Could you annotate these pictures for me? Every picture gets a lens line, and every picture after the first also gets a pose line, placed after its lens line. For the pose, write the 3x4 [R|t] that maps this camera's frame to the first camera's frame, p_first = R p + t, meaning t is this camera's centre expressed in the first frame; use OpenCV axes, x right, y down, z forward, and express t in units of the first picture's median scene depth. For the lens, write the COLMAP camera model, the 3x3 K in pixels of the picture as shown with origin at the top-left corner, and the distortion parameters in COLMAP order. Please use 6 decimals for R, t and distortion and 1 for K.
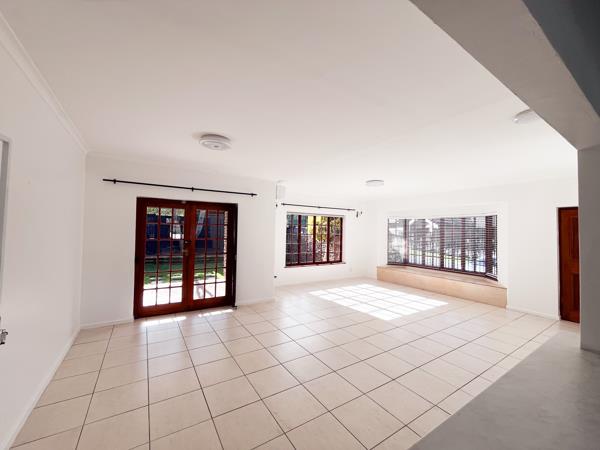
lens RADIAL K [[243.8, 0, 297.9], [0, 243.8, 224.9], [0, 0, 1]] dist [-0.000786, -0.000340]
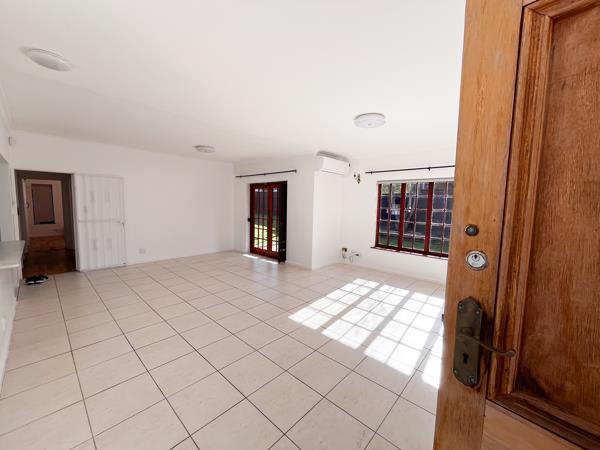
lens RADIAL K [[243.8, 0, 297.9], [0, 243.8, 224.9], [0, 0, 1]] dist [-0.000786, -0.000340]
pose [[0.253970, 0.073640, -0.964405, 1.001633], [0.009548, 0.996858, 0.078632, 0.040388], [0.967165, -0.029179, 0.252469, 0.781059]]
